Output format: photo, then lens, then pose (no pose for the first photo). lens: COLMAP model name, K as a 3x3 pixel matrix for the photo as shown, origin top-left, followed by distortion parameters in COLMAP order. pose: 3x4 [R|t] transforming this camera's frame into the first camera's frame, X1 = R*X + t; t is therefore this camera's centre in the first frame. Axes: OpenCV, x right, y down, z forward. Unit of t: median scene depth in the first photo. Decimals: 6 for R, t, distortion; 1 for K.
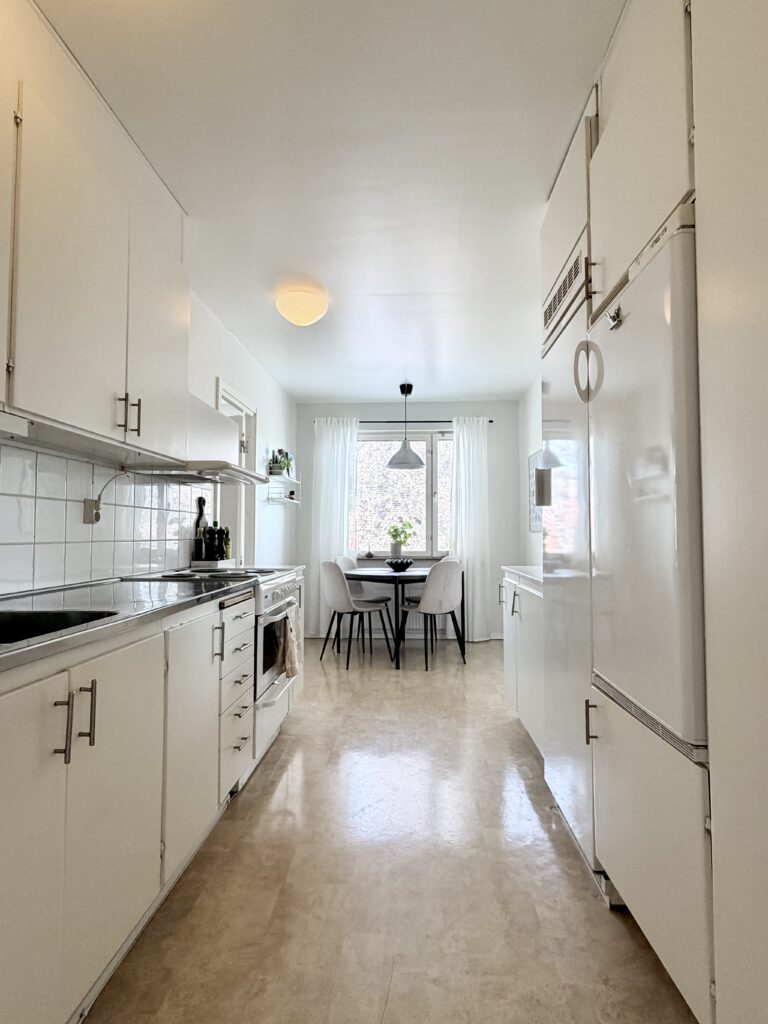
lens RADIAL K [[517.0, 0, 384.0], [0, 517.0, 512.0], [0, 0, 1]] dist [-0.000317, -0.000062]
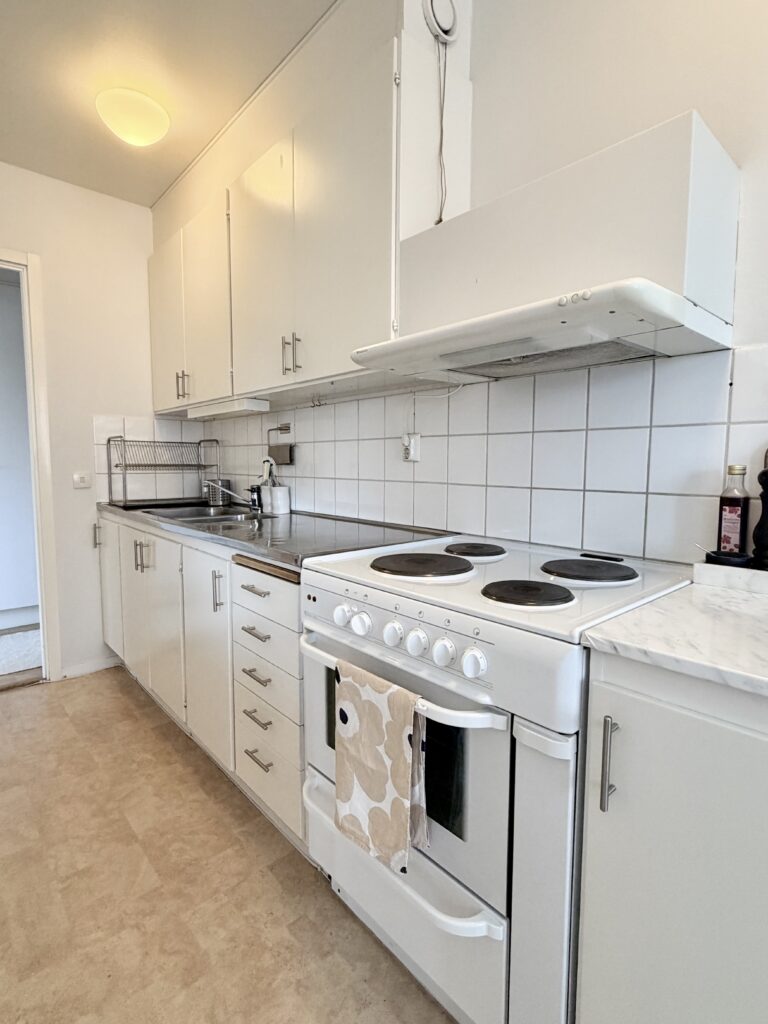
lens RADIAL K [[517.0, 0, 384.0], [0, 517.0, 512.0], [0, 0, 1]] dist [-0.000317, -0.000062]
pose [[-0.704460, 0.066378, -0.706633, 0.085880], [0.005331, 0.996084, 0.088253, 0.025187], [0.709724, 0.058404, -0.702055, 1.410767]]
